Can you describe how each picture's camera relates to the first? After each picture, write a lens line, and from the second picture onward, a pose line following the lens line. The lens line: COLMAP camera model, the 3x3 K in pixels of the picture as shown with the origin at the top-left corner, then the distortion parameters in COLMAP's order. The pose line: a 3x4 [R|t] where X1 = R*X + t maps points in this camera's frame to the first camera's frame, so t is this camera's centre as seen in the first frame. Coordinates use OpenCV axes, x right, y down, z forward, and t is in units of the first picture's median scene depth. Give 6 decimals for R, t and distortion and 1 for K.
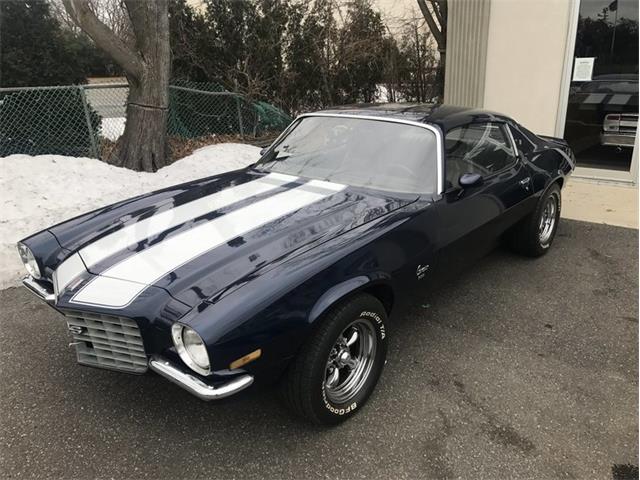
lens RADIAL K [[519.9, 0, 302.0], [0, 519.9, 254.3], [0, 0, 1]] dist [0.000506, -0.002649]
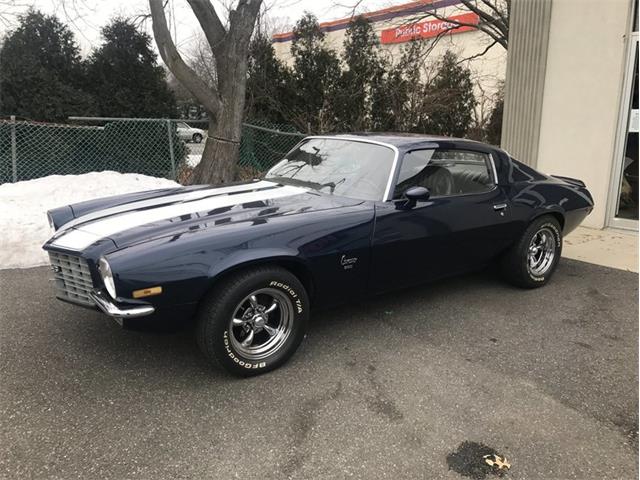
lens RADIAL K [[519.9, 0, 302.0], [0, 519.9, 254.3], [0, 0, 1]] dist [0.000506, -0.002649]
pose [[0.970526, 0.092657, -0.222471, 0.331713], [-0.115765, 0.988899, -0.093156, 0.114807], [0.211370, 0.116165, 0.970478, -0.107685]]
